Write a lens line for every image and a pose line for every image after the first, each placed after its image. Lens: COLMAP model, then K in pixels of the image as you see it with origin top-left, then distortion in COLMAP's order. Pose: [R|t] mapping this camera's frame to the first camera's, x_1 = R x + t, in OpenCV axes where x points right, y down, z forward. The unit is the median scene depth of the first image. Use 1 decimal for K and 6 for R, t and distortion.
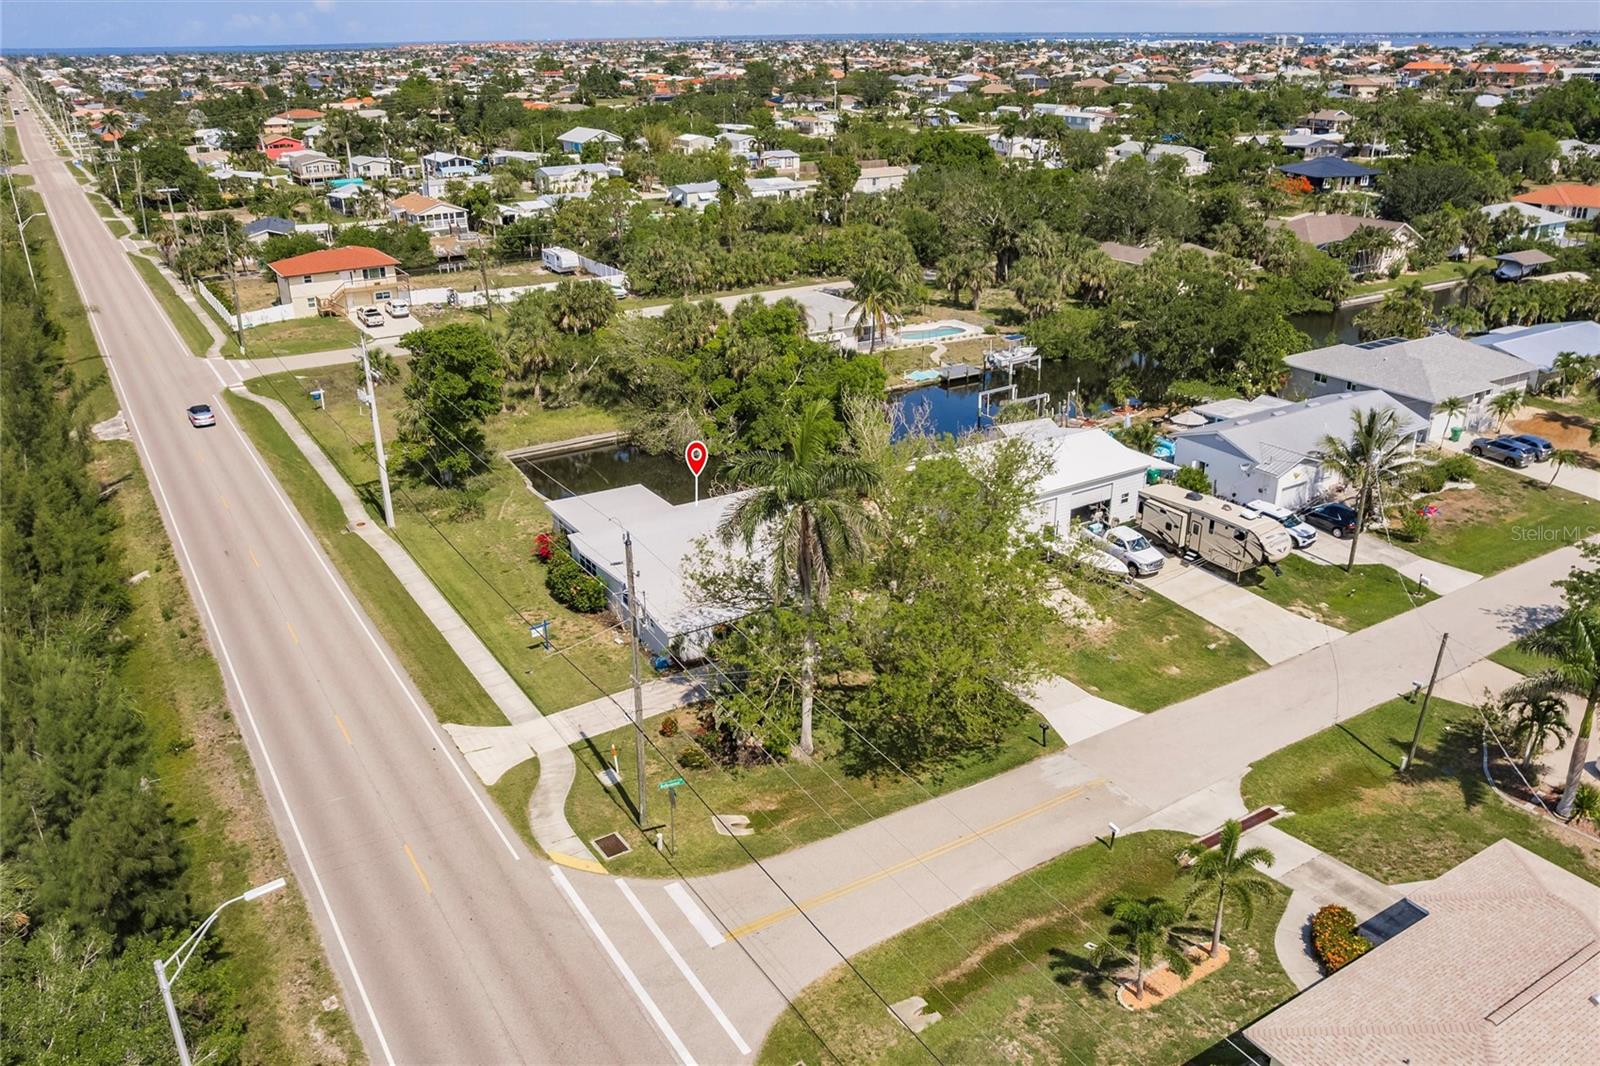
lens RADIAL K [[1218.2, 0, 808.1], [0, 1218.2, 535.3], [0, 0, 1]] dist [-0.070887, 0.058219]
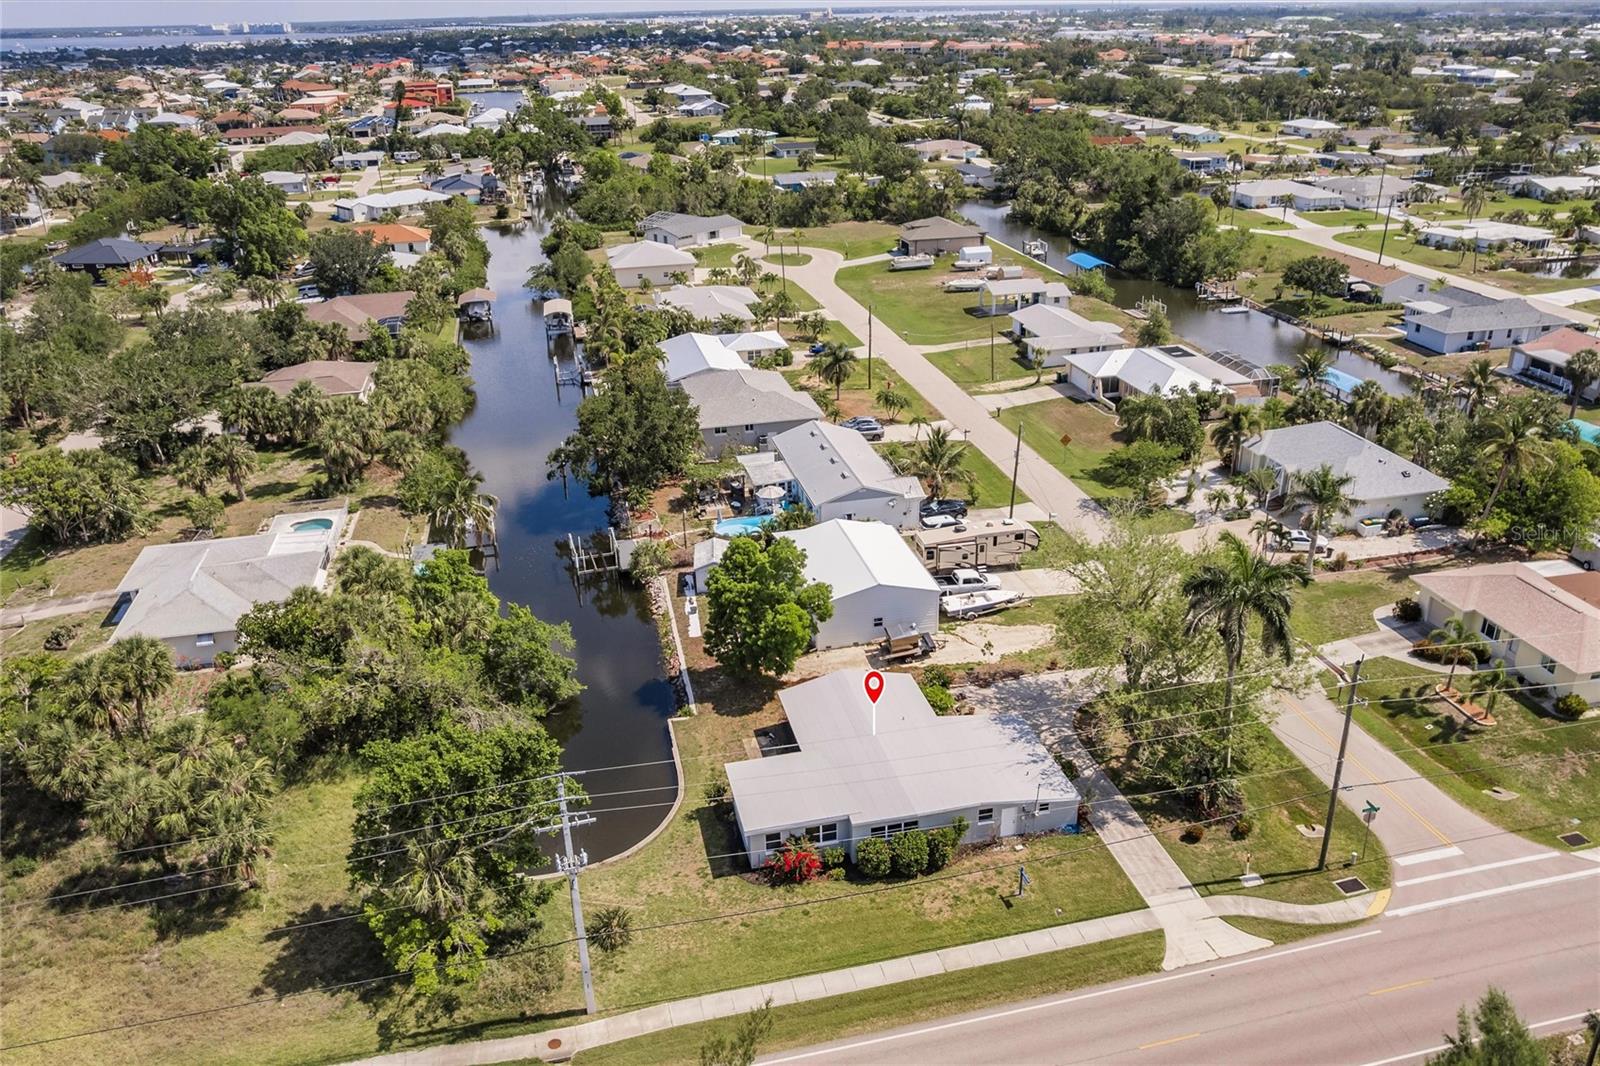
lens RADIAL K [[1218.2, 0, 808.1], [0, 1218.2, 535.3], [0, 0, 1]] dist [-0.070887, 0.058219]
pose [[0.322652, -0.377914, 0.867800, -0.738577], [0.380376, 0.891313, 0.246728, -0.345818], [-0.866724, 0.250483, 0.431333, 0.474614]]
